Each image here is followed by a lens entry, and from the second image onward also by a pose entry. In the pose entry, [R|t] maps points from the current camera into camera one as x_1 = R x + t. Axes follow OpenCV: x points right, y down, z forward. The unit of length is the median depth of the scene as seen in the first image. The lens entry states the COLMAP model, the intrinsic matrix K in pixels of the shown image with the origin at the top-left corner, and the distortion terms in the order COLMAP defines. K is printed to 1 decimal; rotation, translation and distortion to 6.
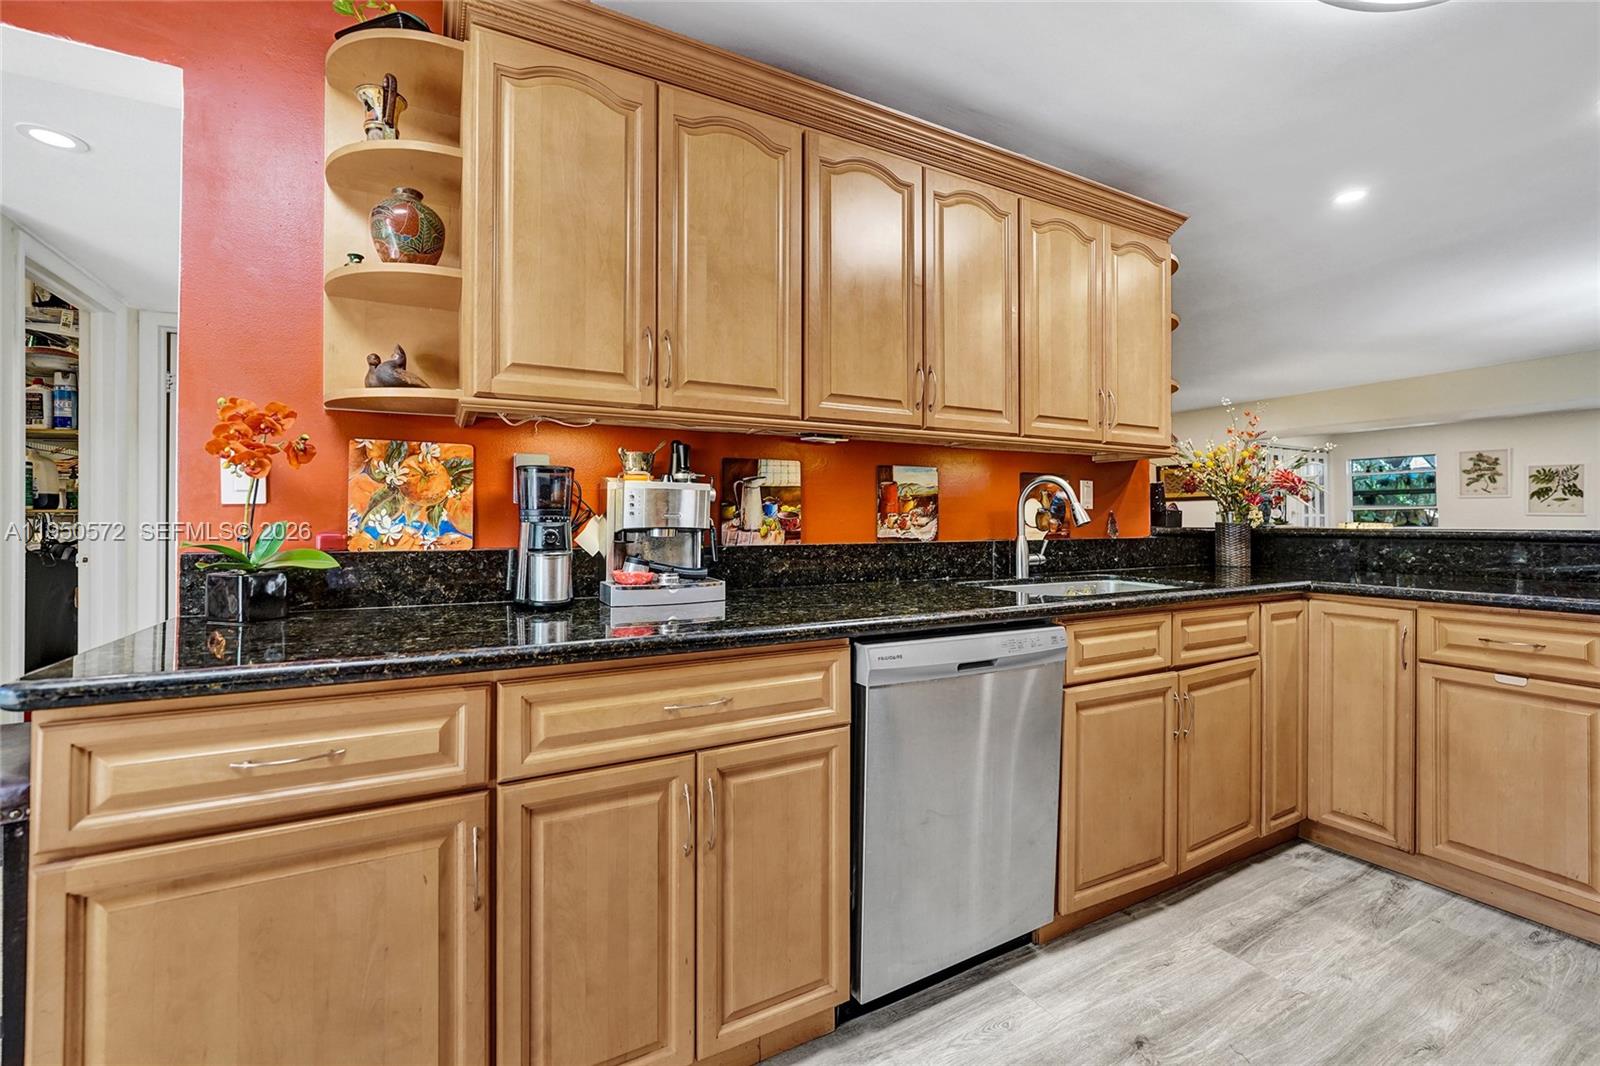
lens RADIAL K [[682.7, 0, 794.6], [0, 682.7, 524.9], [0, 0, 1]] dist [0.003420, -0.000107]
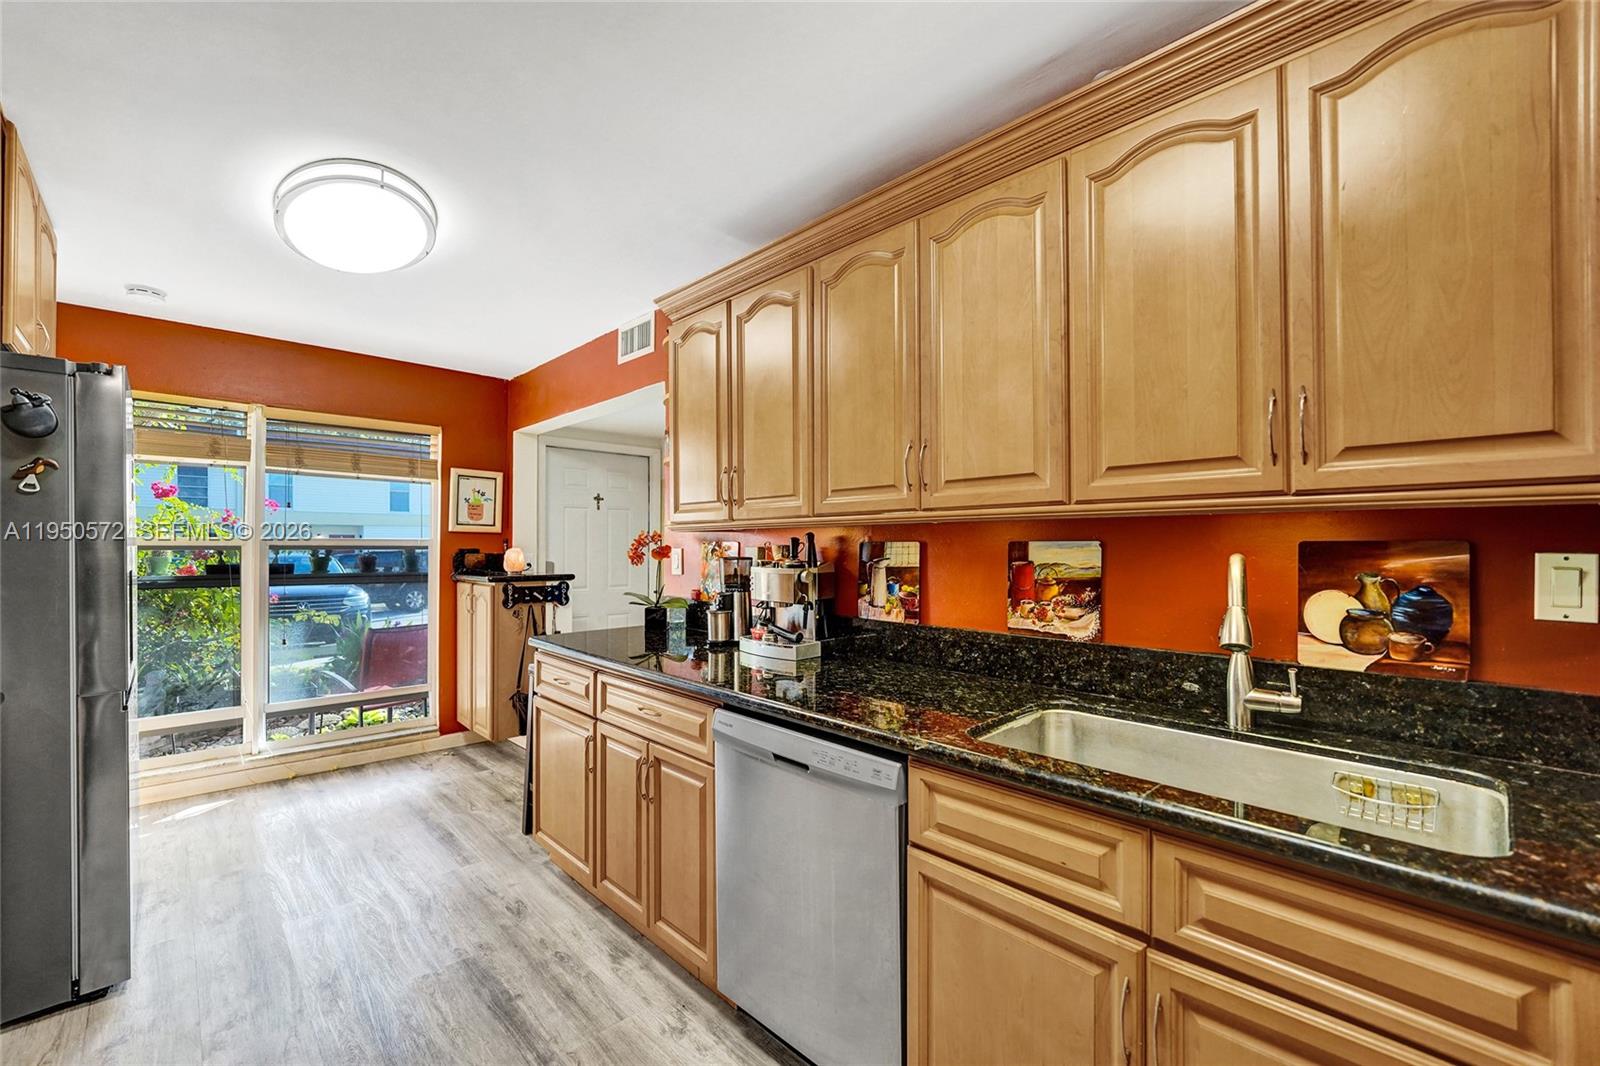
lens RADIAL K [[682.7, 0, 791.9], [0, 682.7, 536.4], [0, 0, 1]] dist [0.003420, -0.000107]
pose [[0.249284, -0.011270, -0.968365, 0.945823], [-0.007050, 0.999885, -0.013451, -0.087227], [0.968405, 0.010180, 0.249175, 0.566317]]
